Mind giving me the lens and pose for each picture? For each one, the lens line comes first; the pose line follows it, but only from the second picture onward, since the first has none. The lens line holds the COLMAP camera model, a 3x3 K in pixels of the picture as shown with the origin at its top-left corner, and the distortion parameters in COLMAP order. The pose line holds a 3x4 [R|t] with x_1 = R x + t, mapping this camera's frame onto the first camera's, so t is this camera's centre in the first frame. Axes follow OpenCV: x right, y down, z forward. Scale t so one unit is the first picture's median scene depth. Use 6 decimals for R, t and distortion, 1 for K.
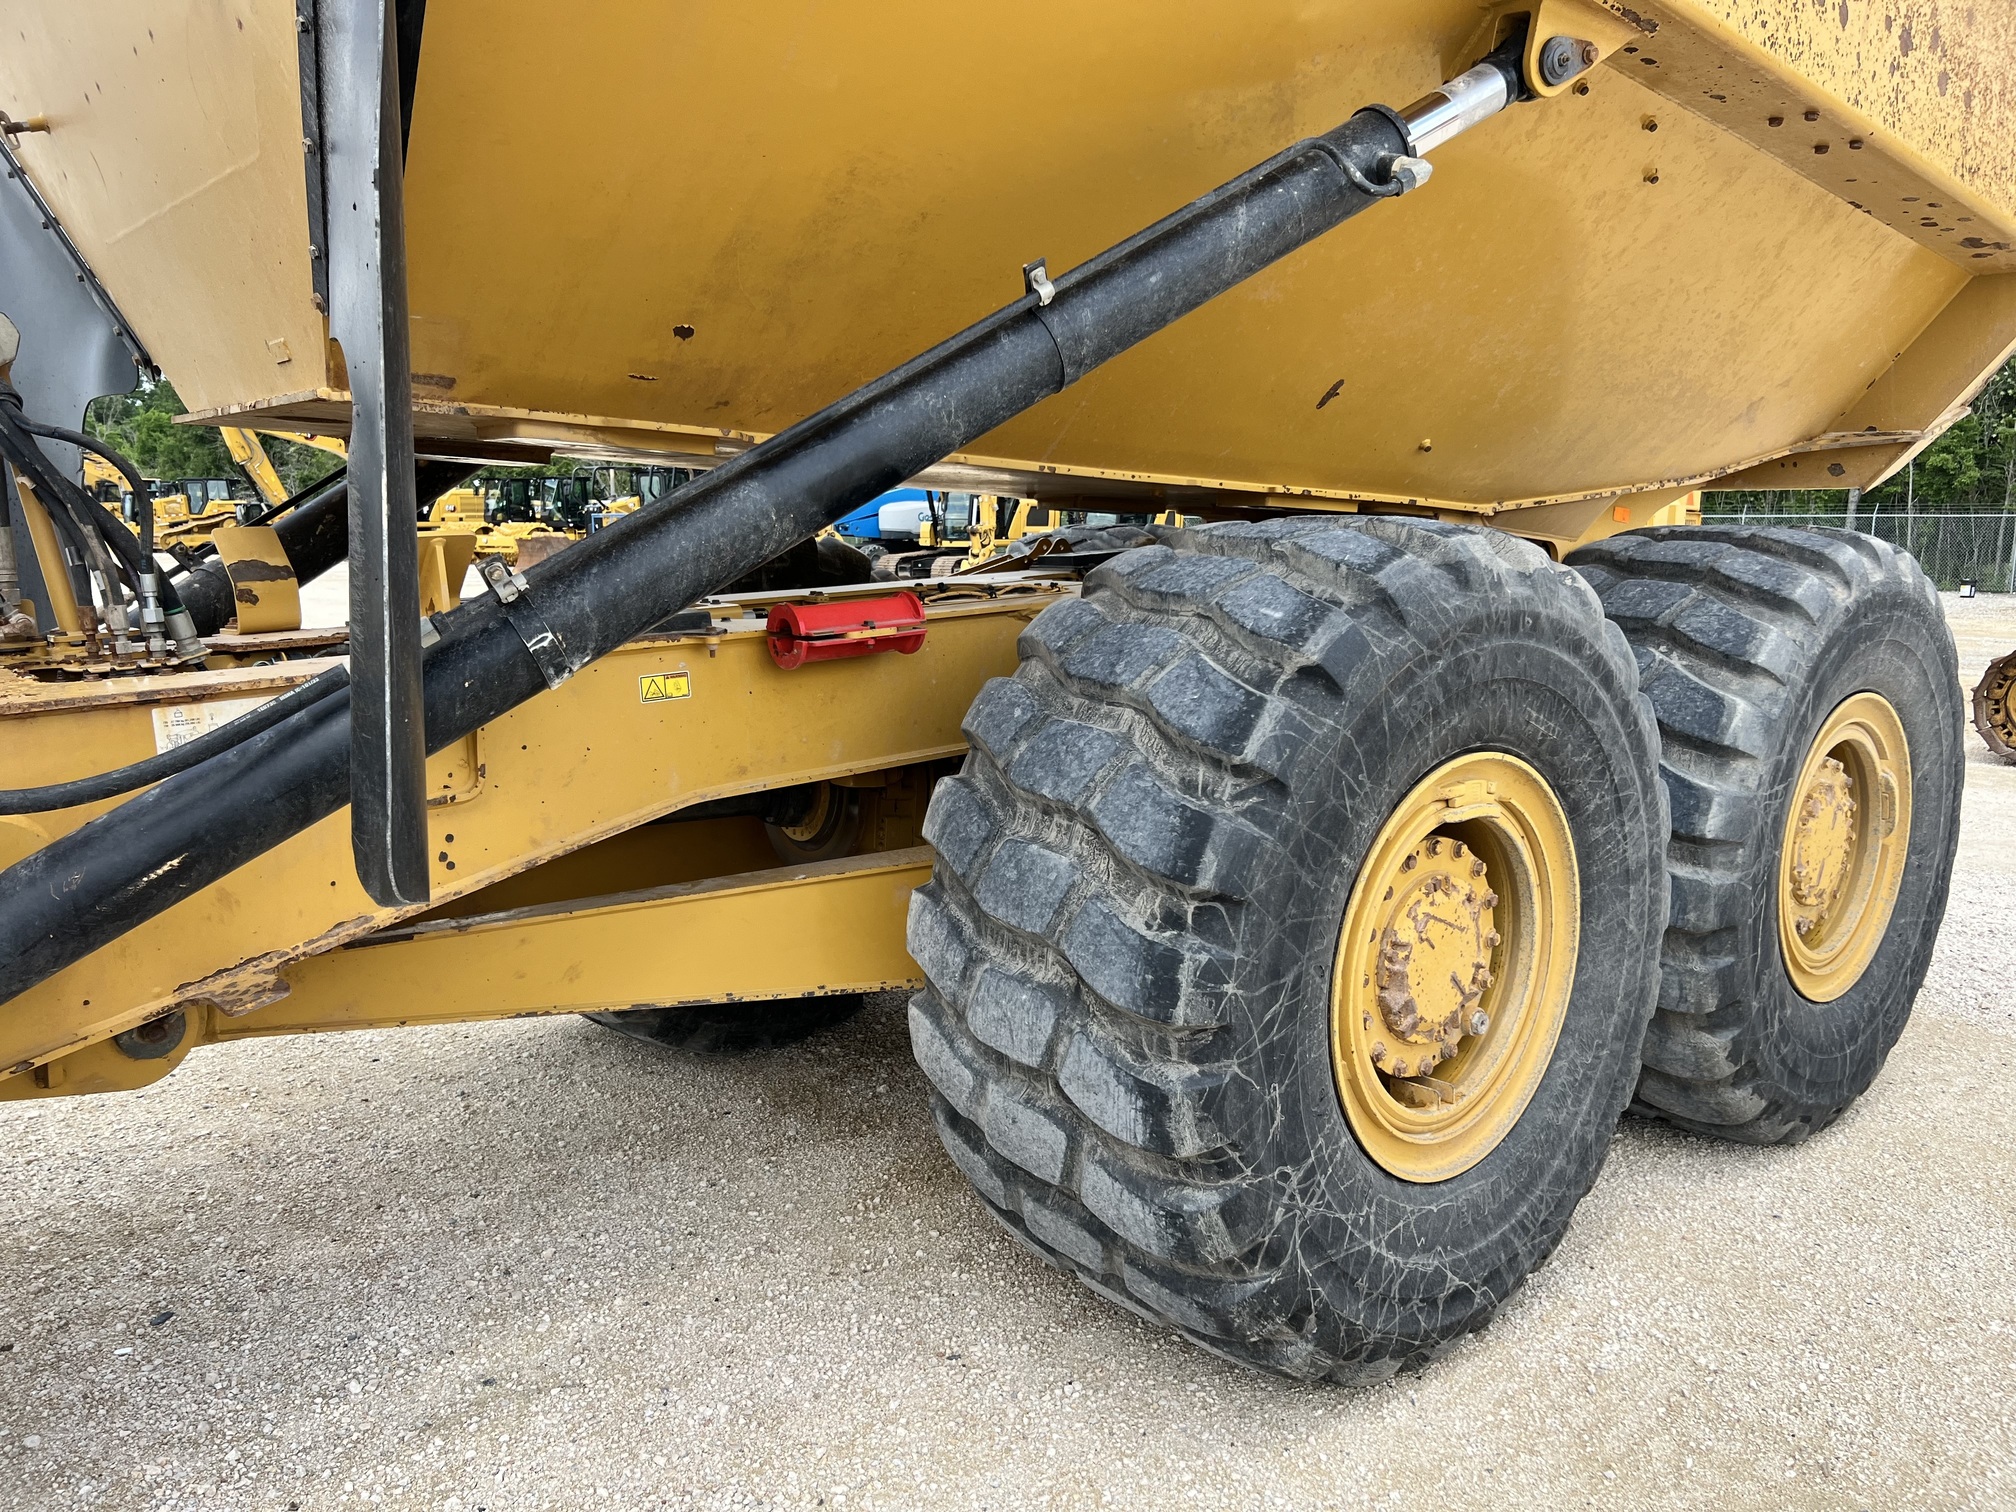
lens RADIAL K [[1540.0, 0, 1003.6], [0, 1540.0, 774.0], [0, 0, 1]] dist [0.020086, -0.005429]
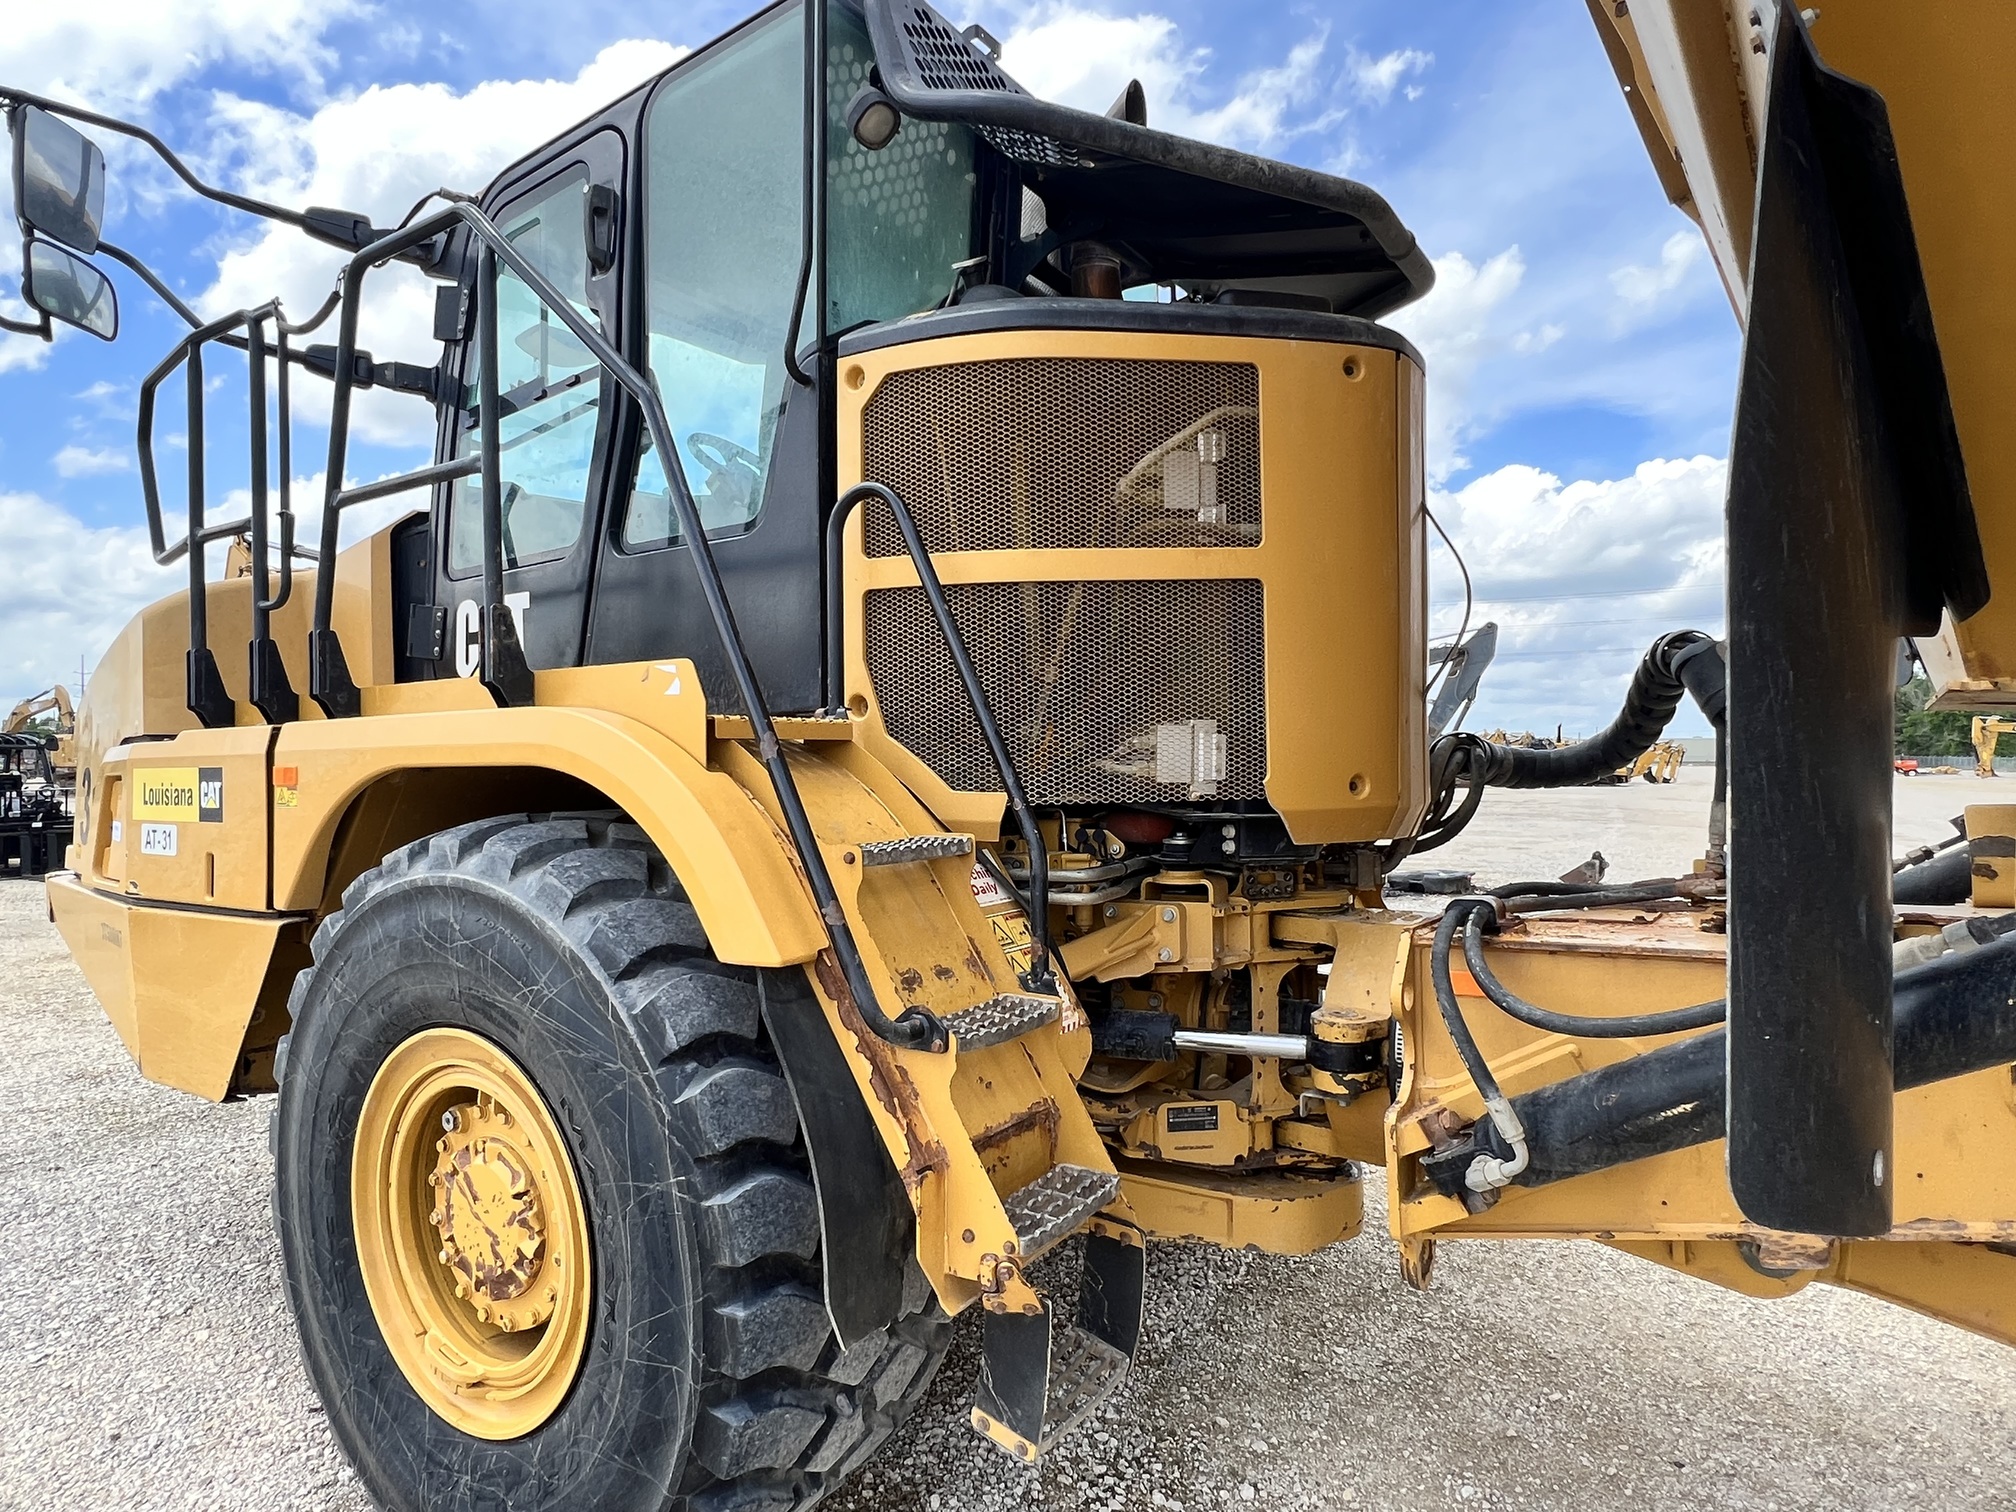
lens RADIAL K [[1154.6, 0, 1004.1], [0, 1154.6, 750.5], [0, 0, 1]] dist [-0.019754, 0.002187]
pose [[0.194352, -0.010488, -0.980876, 0.171631], [-0.160363, 0.986150, -0.042319, -0.075088], [0.967735, 0.165521, 0.189978, 0.275700]]
